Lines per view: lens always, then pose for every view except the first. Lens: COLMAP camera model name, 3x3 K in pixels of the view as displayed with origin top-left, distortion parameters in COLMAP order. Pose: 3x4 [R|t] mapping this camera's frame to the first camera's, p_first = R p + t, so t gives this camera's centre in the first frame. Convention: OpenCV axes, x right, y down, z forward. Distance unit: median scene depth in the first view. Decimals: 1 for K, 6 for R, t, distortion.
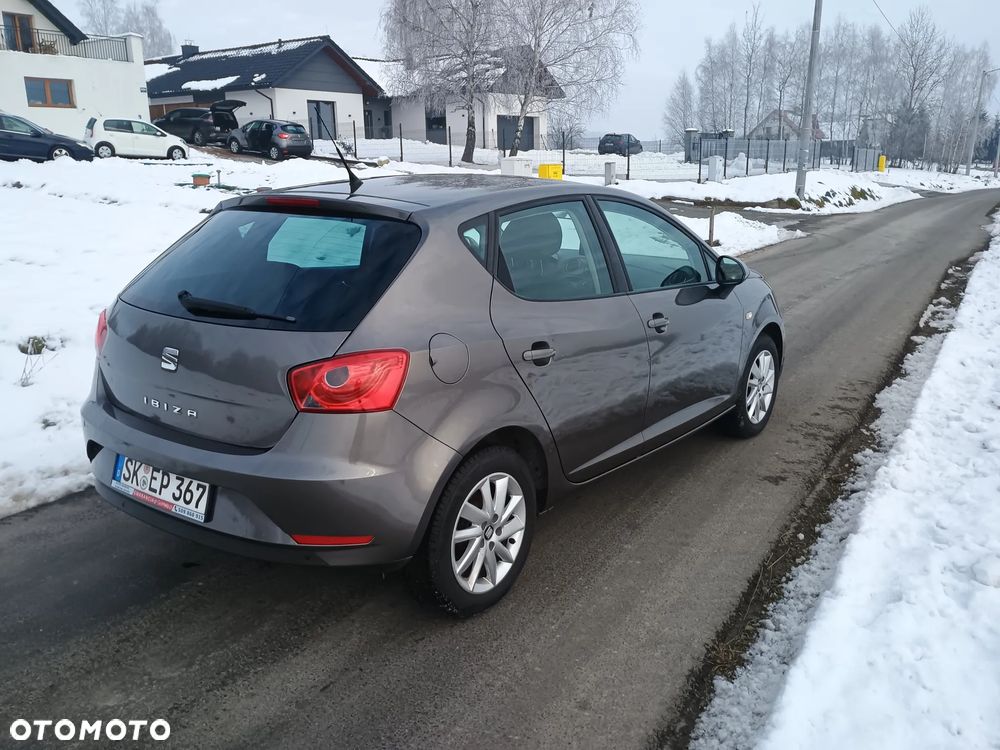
lens RADIAL K [[874.4, 0, 495.4], [0, 874.4, 389.1], [0, 0, 1]] dist [0.074749, -0.097736]
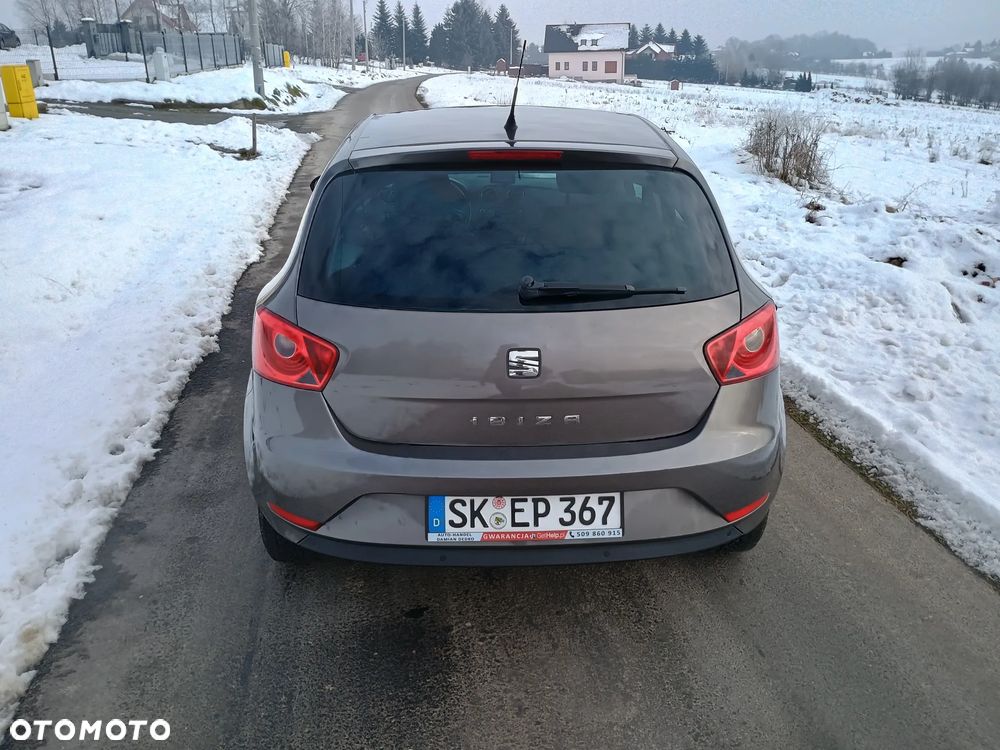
lens RADIAL K [[874.4, 0, 535.5], [0, 874.4, 386.1], [0, 0, 1]] dist [0.074749, -0.097736]
pose [[0.769580, -0.229327, 0.595950, -0.761497], [0.165153, 0.973013, 0.161154, -0.126293], [-0.616824, -0.025598, 0.786685, 0.330934]]
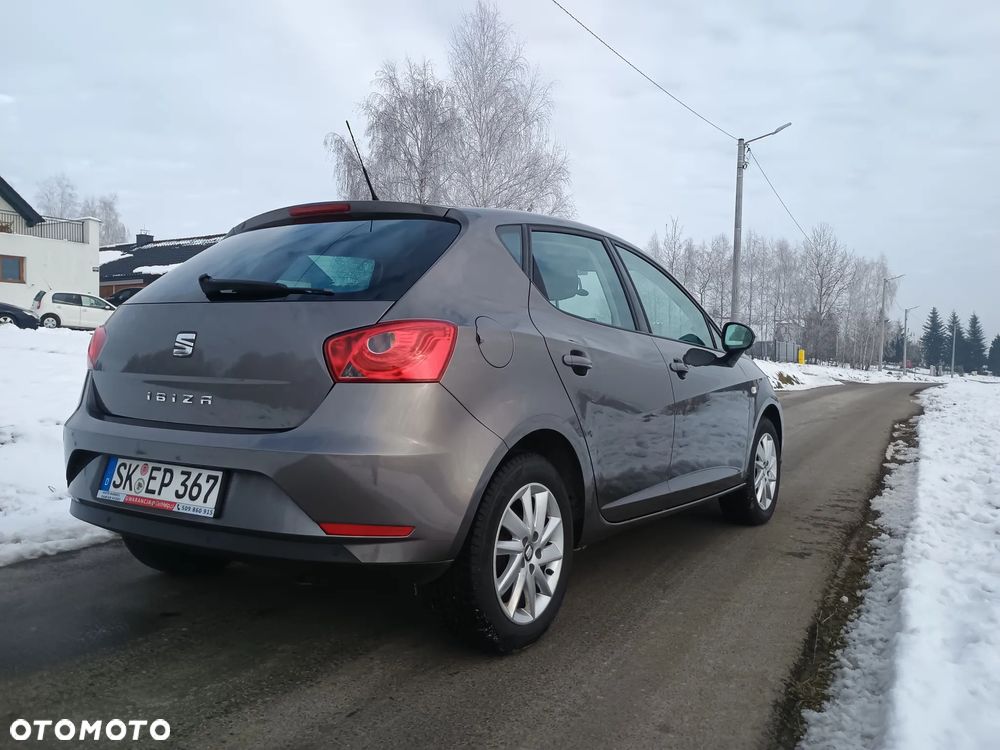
lens RADIAL K [[874.4, 0, 491.7], [0, 874.4, 368.5], [0, 0, 1]] dist [0.074749, -0.097736]
pose [[0.997642, 0.015188, 0.066925, -0.103720], [0.001037, 0.971752, -0.236000, 0.185772], [-0.068619, 0.235513, 0.969446, 0.096883]]
